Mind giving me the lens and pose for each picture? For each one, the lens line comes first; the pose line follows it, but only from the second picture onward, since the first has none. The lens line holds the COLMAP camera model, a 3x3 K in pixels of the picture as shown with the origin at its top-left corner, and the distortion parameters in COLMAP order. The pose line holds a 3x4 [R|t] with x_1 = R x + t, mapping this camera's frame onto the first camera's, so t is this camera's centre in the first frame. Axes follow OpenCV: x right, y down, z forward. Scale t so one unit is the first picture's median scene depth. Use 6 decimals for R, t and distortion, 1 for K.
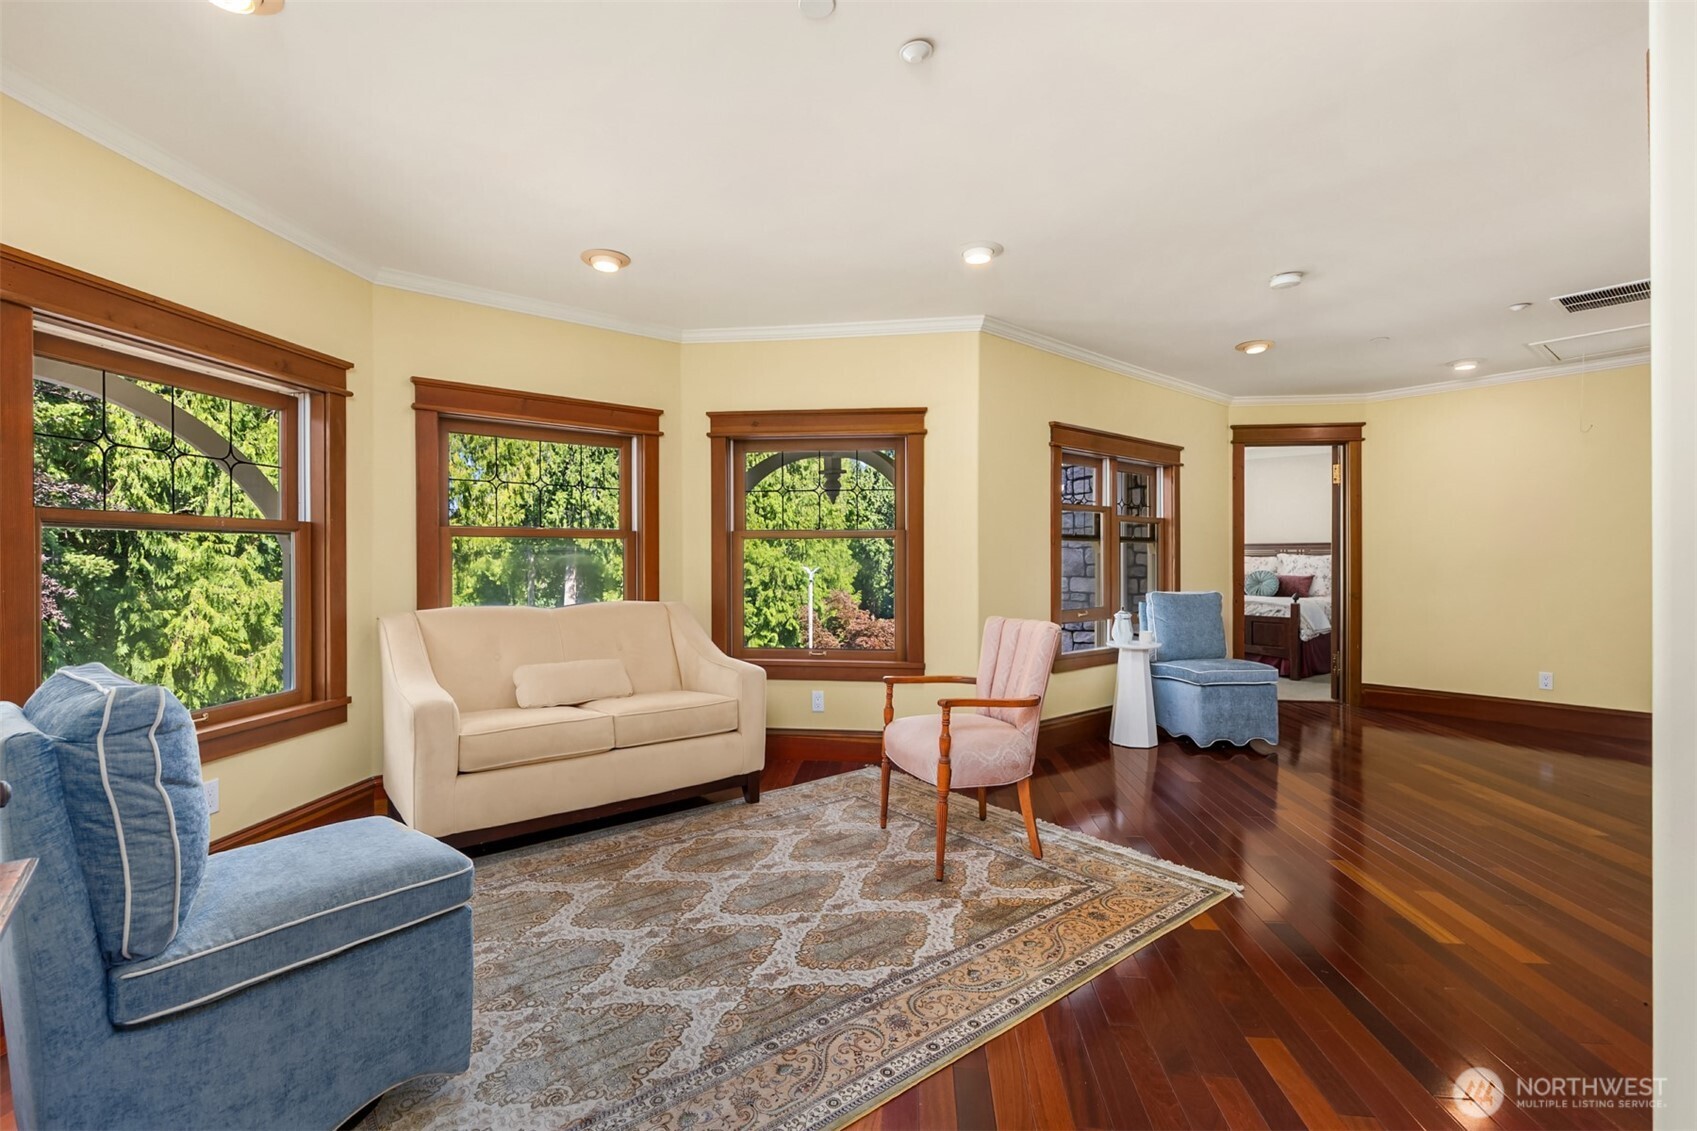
lens RADIAL K [[772.6, 0, 850.9], [0, 772.6, 562.3], [0, 0, 1]] dist [-0.001167, -0.000051]
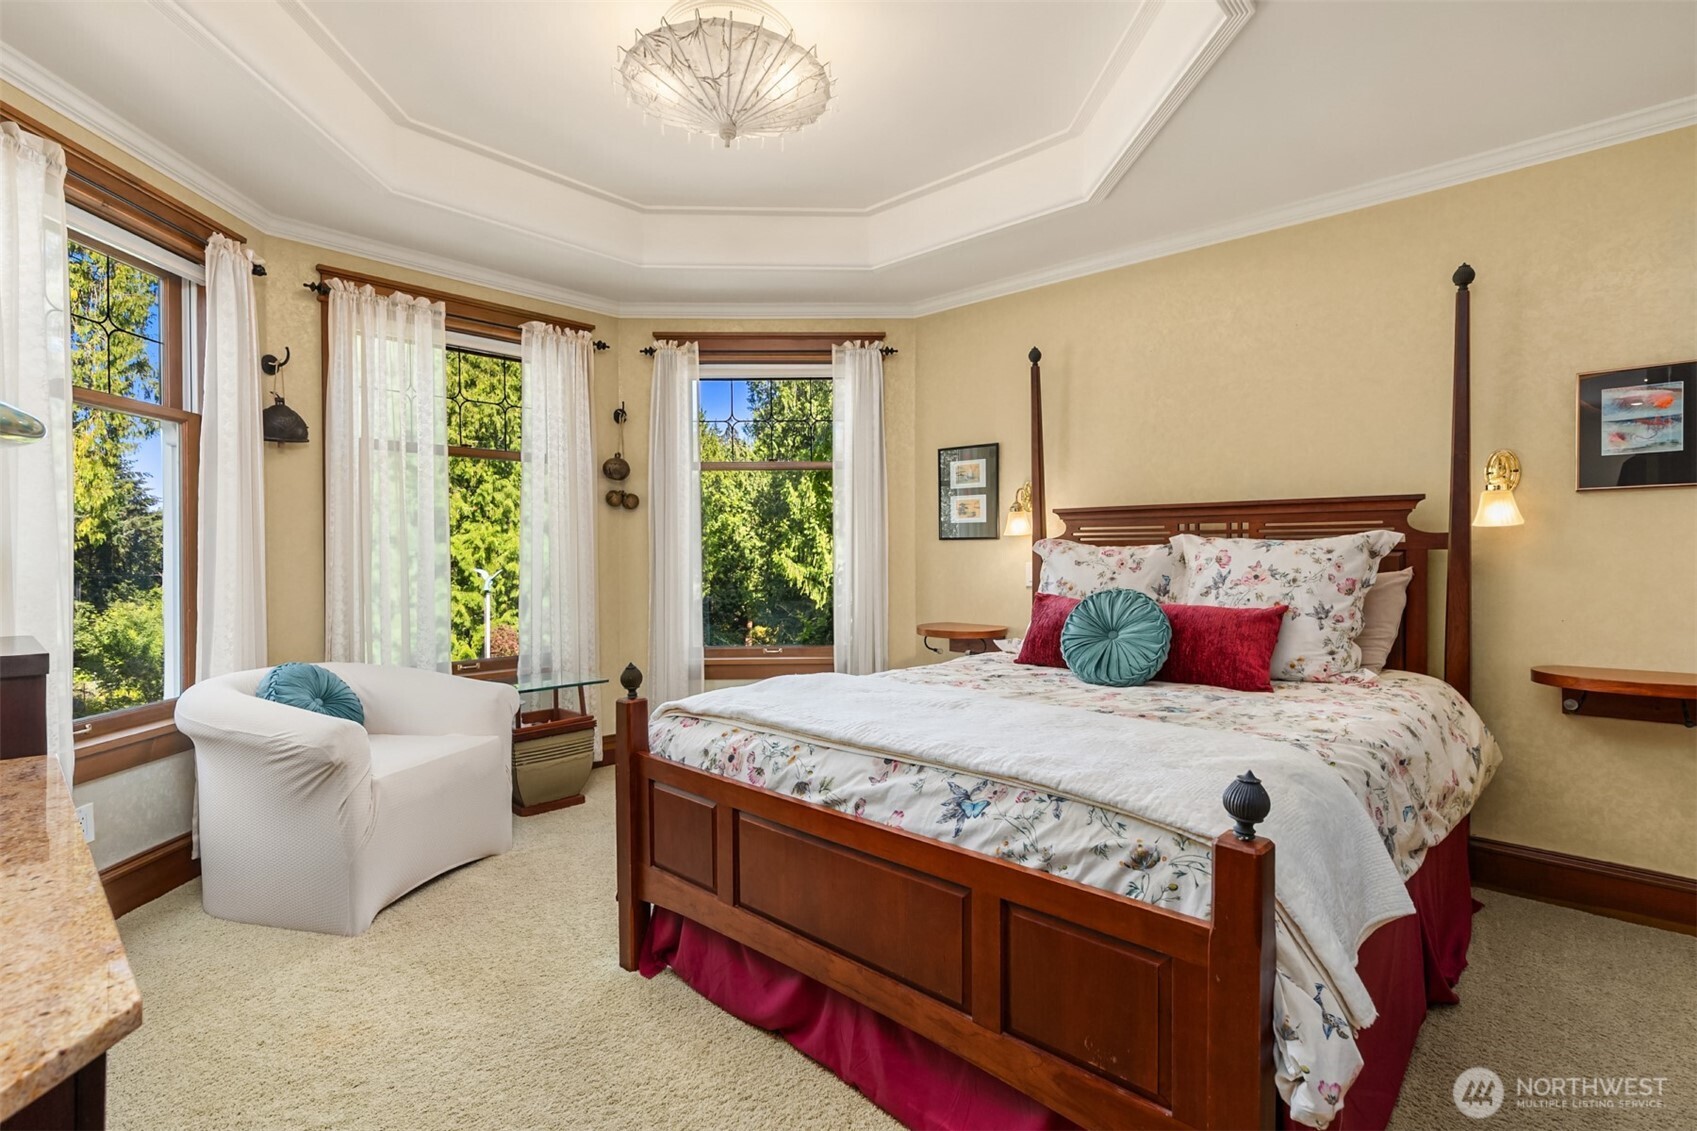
lens RADIAL K [[823.7, 0, 846.8], [0, 823.7, 563.8], [0, 0, 1]] dist [0.000971, 0.000034]
pose [[0.994402, -0.001639, 0.105649, 0.396979], [0.001276, 0.999993, 0.003501, -0.000528], [-0.105654, -0.003346, 0.994397, 0.699211]]
